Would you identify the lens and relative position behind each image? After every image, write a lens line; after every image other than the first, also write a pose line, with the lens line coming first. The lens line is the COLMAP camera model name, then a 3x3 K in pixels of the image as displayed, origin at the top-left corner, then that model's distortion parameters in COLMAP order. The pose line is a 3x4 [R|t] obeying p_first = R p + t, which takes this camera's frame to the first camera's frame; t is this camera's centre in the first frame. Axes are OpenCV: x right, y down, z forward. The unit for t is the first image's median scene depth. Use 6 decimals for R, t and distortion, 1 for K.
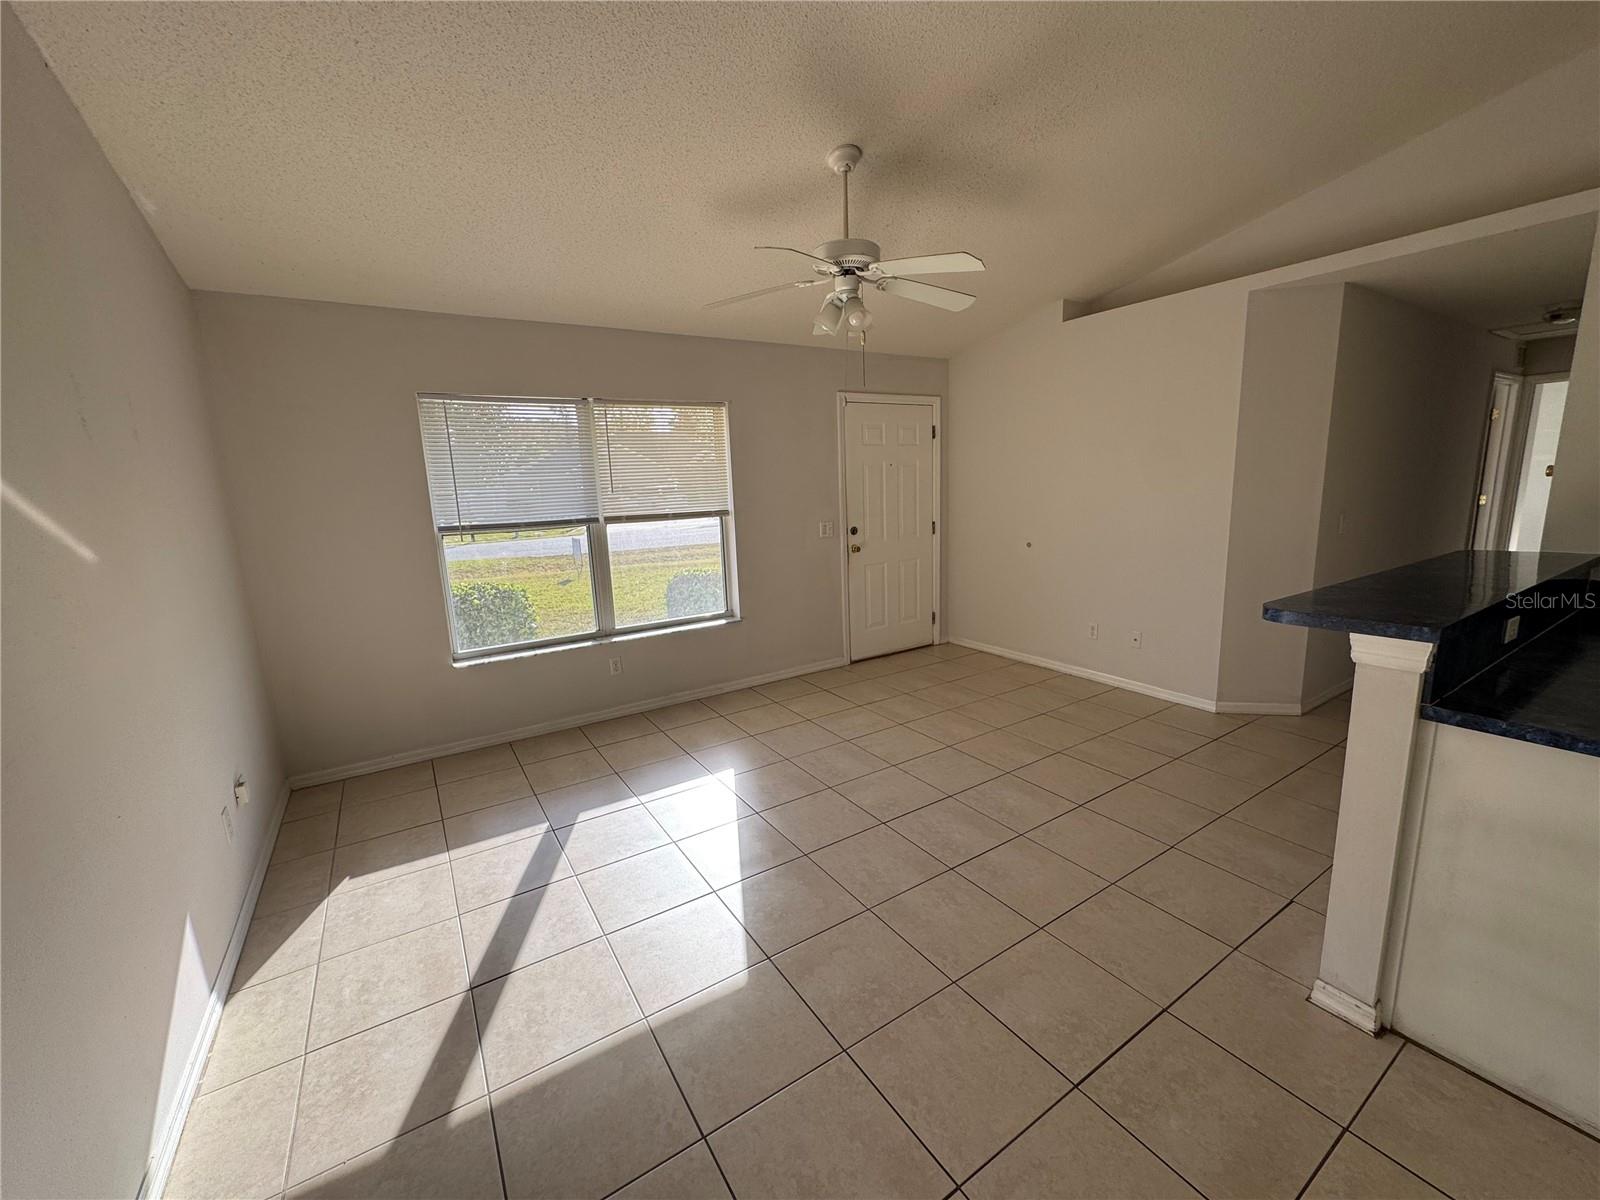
lens RADIAL K [[640.2, 0, 802.0], [0, 640.2, 597.9], [0, 0, 1]] dist [-0.003604, 0.000541]
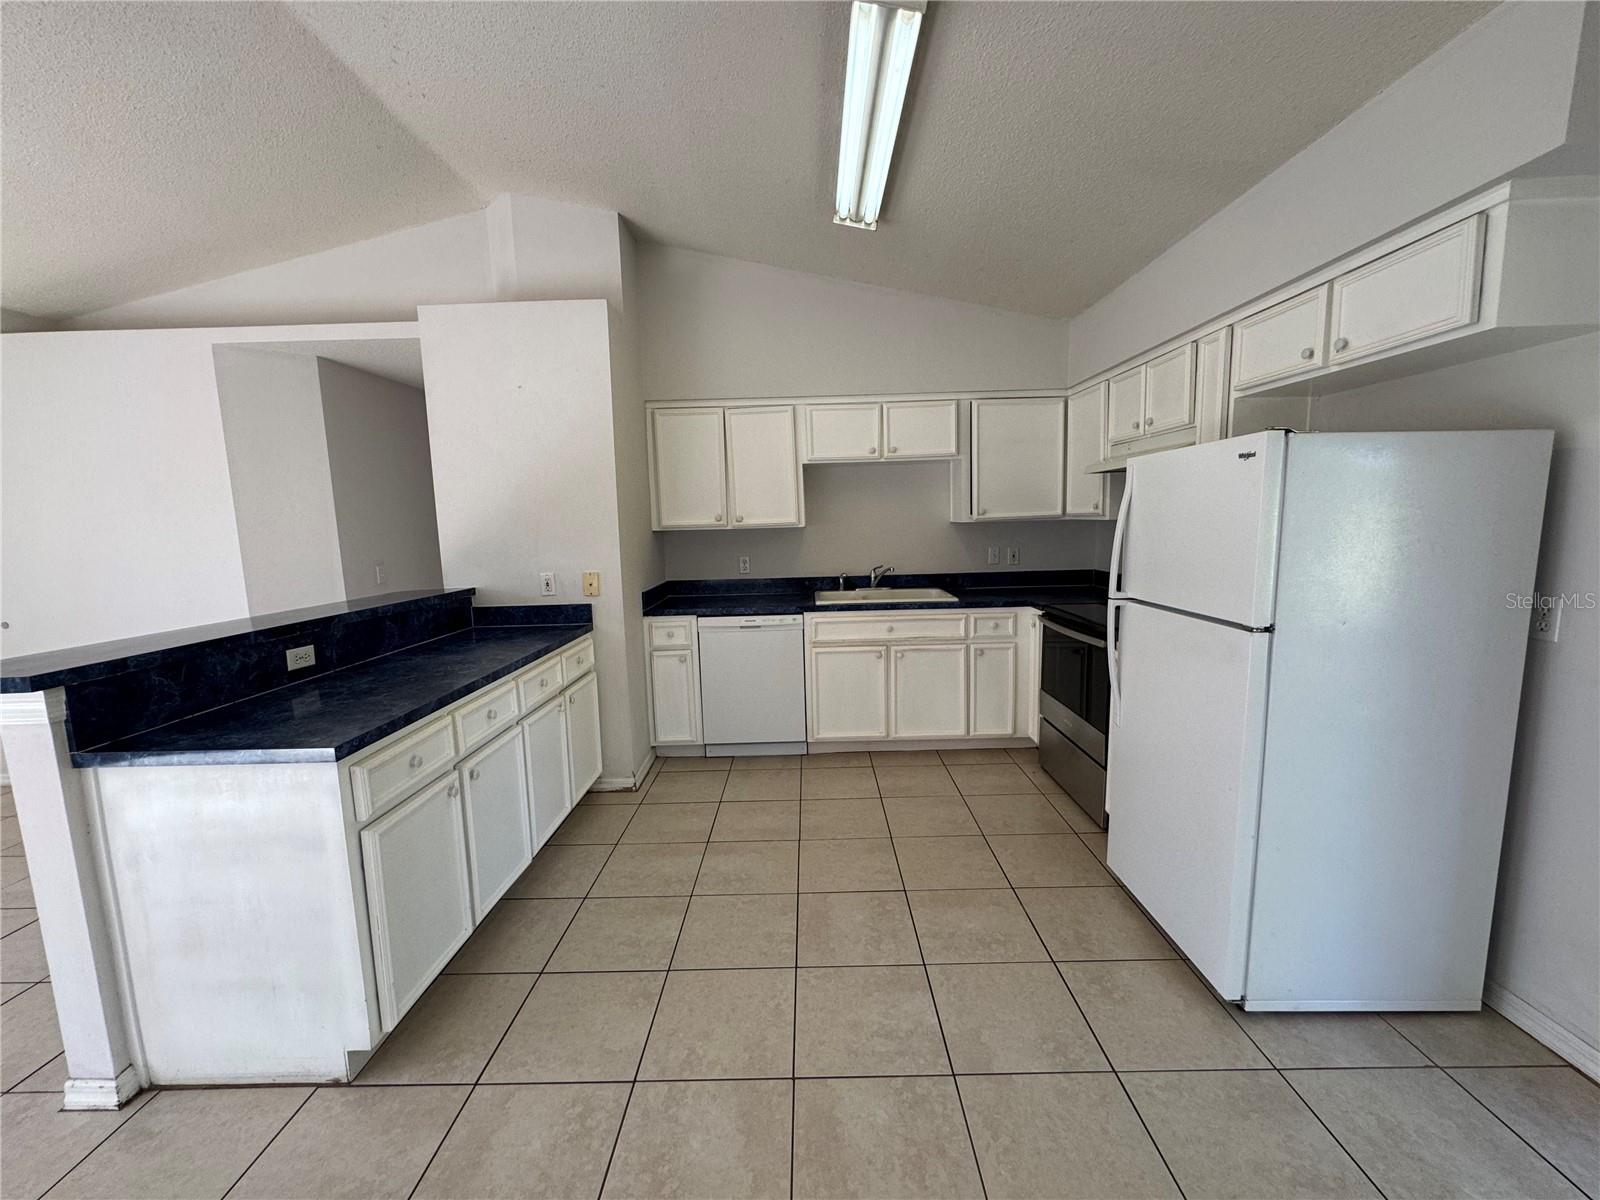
lens RADIAL K [[640.2, 0, 802.0], [0, 640.2, 597.9], [0, 0, 1]] dist [-0.003604, 0.000541]
pose [[0.546547, -0.081986, 0.833406, 0.304579], [0.159126, 0.987232, -0.007236, 0.044600], [-0.822171, 0.136571, 0.552615, -0.192035]]
